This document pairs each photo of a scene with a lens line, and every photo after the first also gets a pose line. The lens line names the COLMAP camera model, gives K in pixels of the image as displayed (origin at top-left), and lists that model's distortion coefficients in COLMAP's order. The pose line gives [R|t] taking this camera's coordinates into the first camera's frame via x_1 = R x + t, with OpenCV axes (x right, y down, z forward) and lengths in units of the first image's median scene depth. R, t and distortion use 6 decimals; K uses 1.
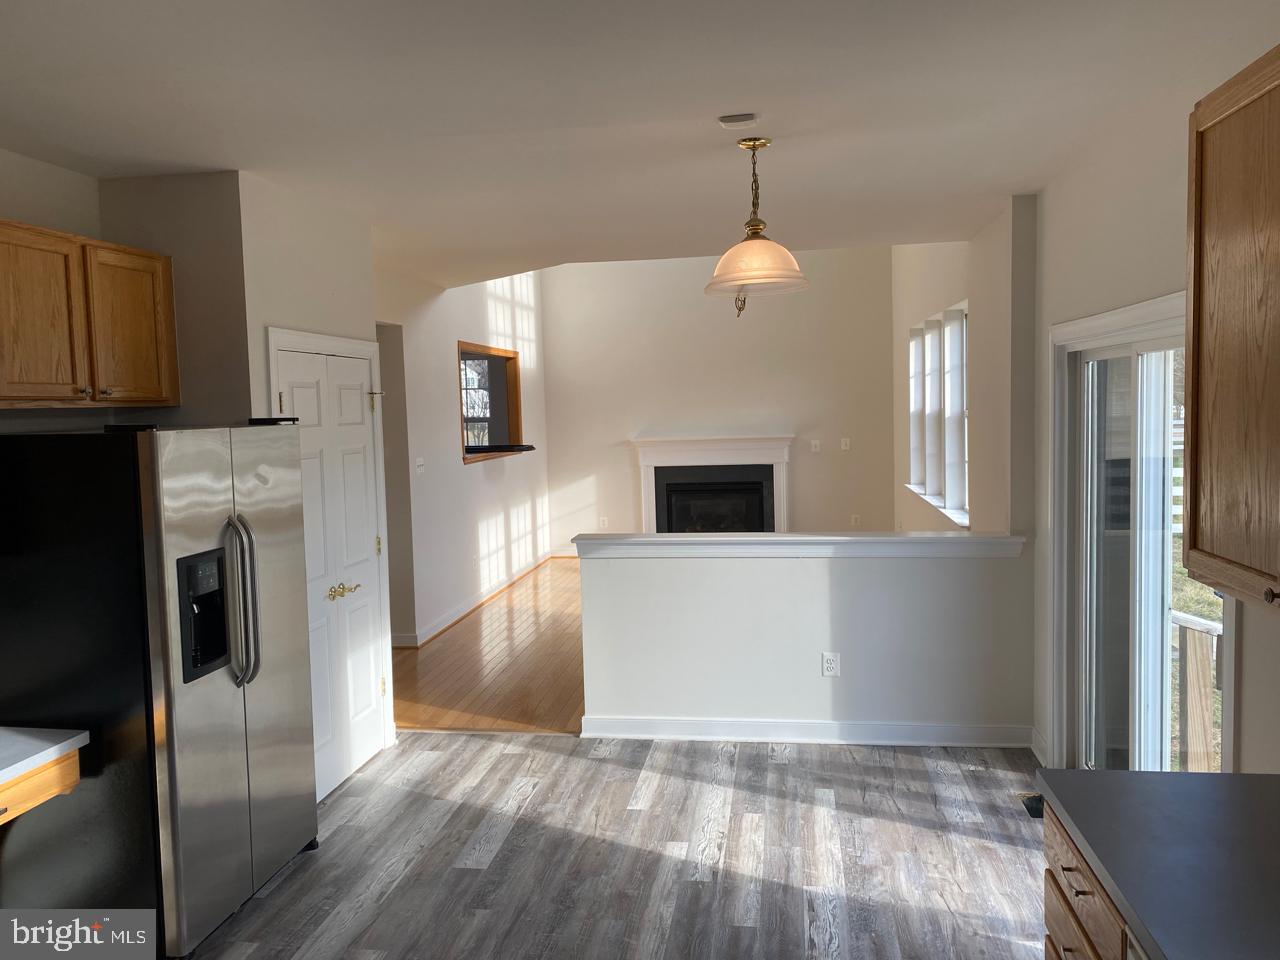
lens RADIAL K [[971.9, 0, 647.3], [0, 971.9, 473.8], [0, 0, 1]] dist [0.009185, 0.011068]
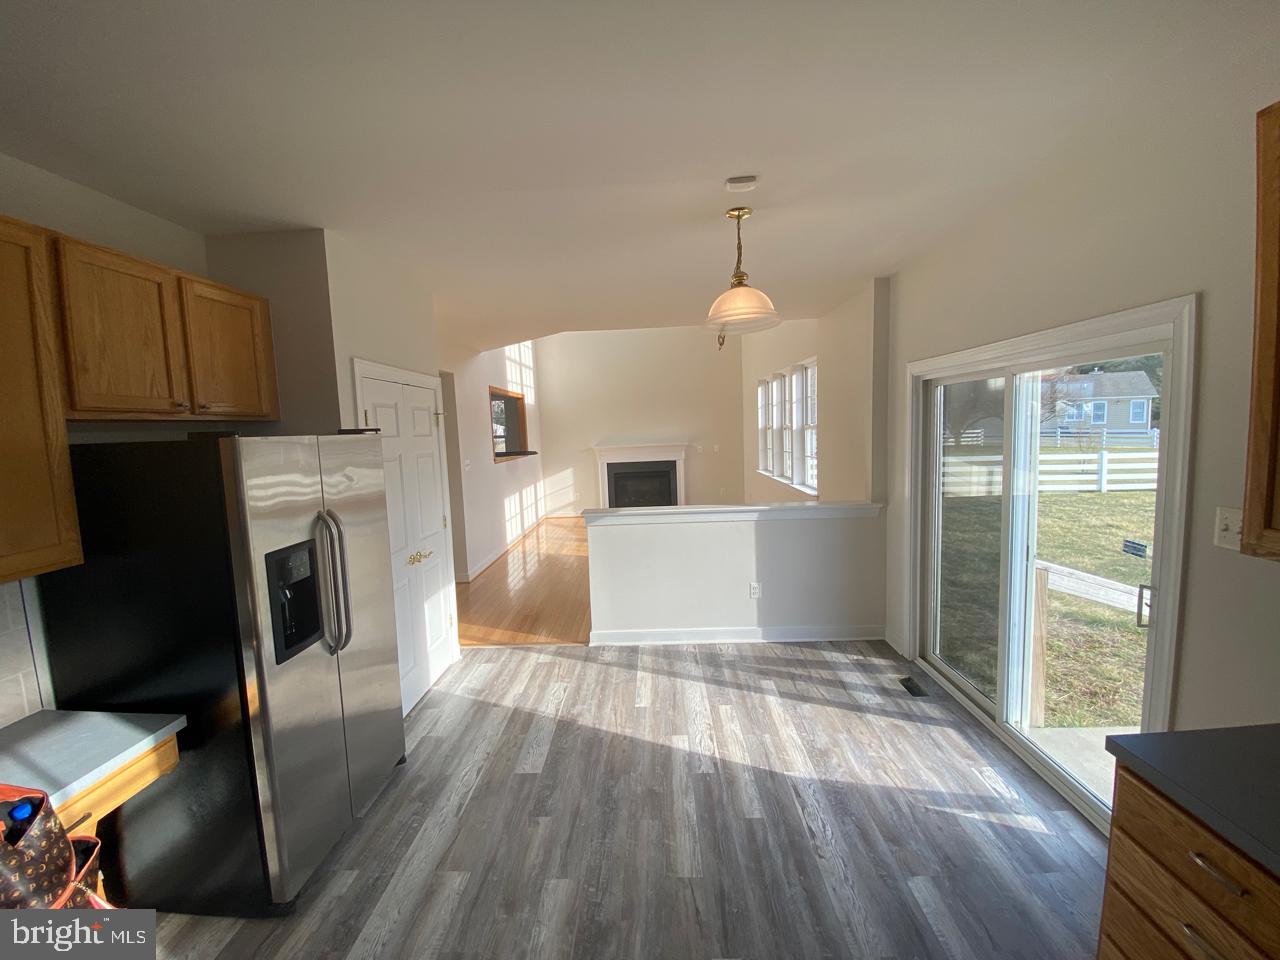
lens RADIAL K [[517.1, 0, 642.0], [0, 517.1, 475.7], [0, 0, 1]] dist [0.018431, -0.018262]
pose [[0.993724, -0.021783, 0.109723, -0.088263], [0.019875, 0.999632, 0.018456, -0.002280], [-0.110084, -0.016159, 0.993791, 0.268075]]
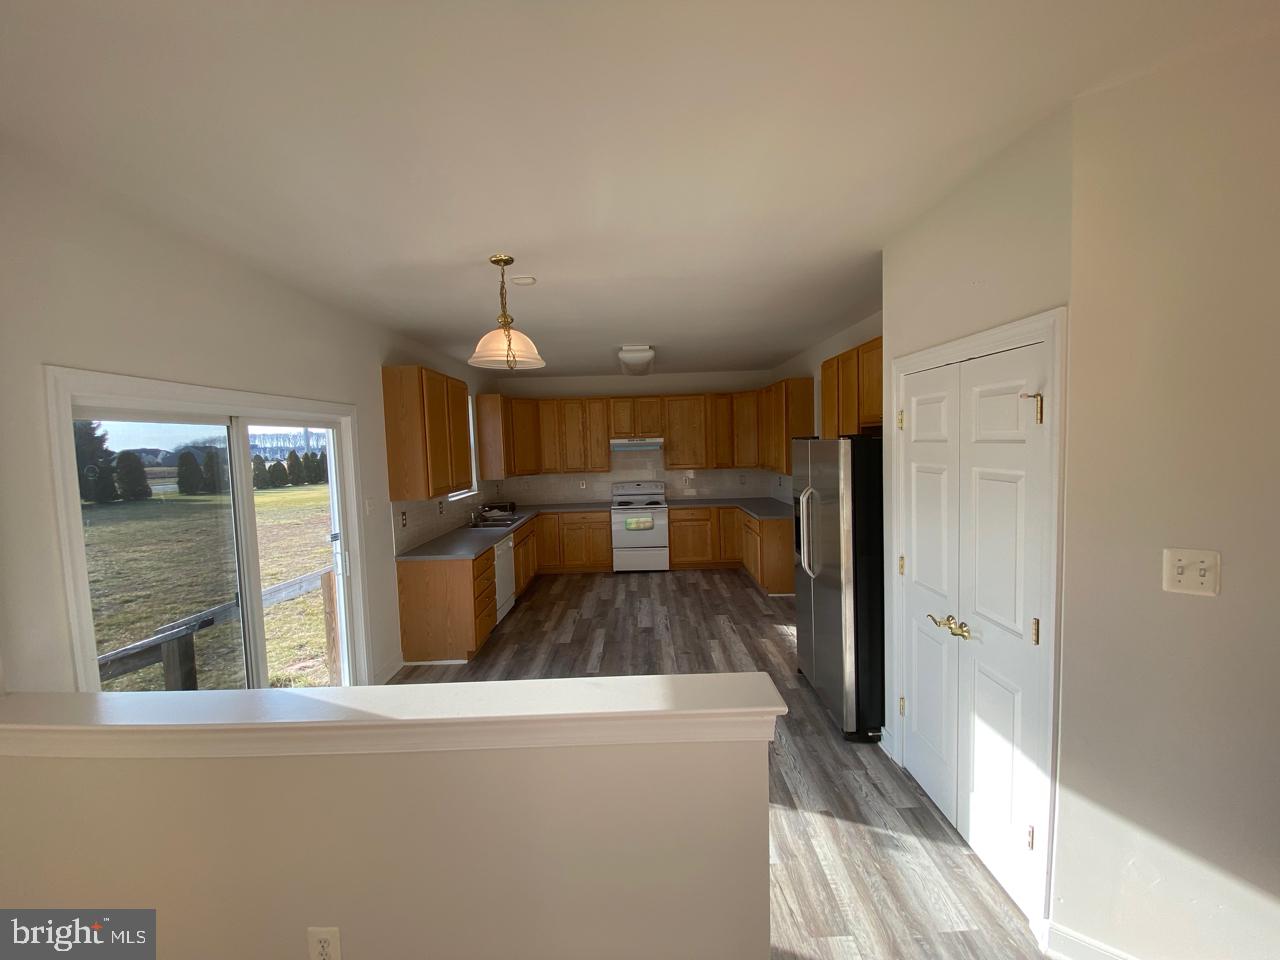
lens RADIAL K [[517.1, 0, 642.0], [0, 517.1, 475.7], [0, 0, 1]] dist [0.018431, -0.018262]
pose [[-0.987996, 0.066635, -0.139368, 0.031253], [0.047831, 0.989803, 0.134171, -0.107609], [0.146887, 0.125894, -0.981109, 1.567173]]
